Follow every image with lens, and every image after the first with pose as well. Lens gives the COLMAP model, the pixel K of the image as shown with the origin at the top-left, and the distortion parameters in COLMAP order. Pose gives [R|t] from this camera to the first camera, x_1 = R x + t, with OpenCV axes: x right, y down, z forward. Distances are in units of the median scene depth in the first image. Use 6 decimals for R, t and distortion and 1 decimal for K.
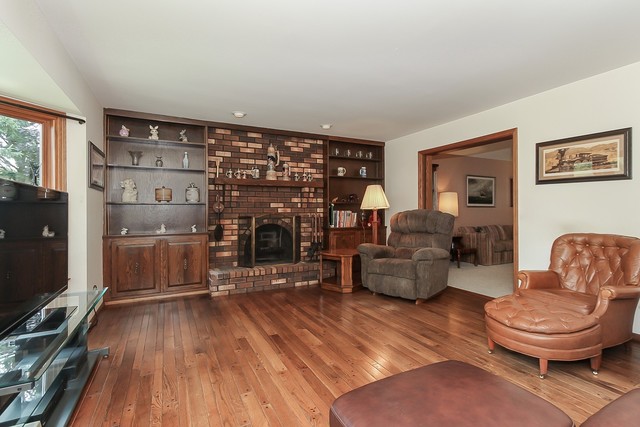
lens RADIAL K [[288.7, 0, 320.3], [0, 288.7, 212.0], [0, 0, 1]] dist [0.001440, 0.000127]
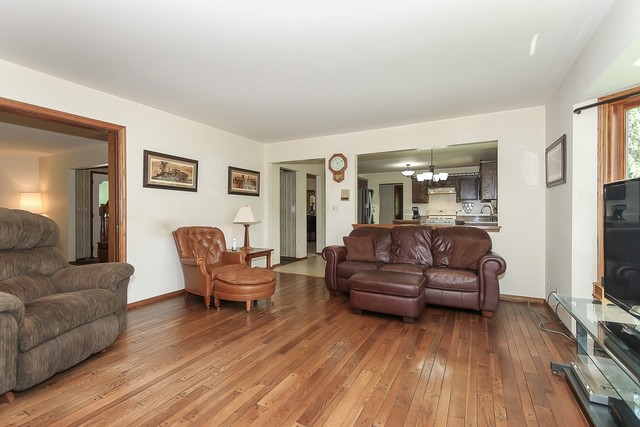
lens RADIAL K [[288.7, 0, 320.3], [0, 288.7, 212.0], [0, 0, 1]] dist [0.001440, 0.000127]
pose [[-0.551733, 0.005594, 0.834002, -0.608791], [0.005605, 0.999980, -0.003000, 0.007606], [-0.834002, 0.003019, -0.551753, 1.184069]]
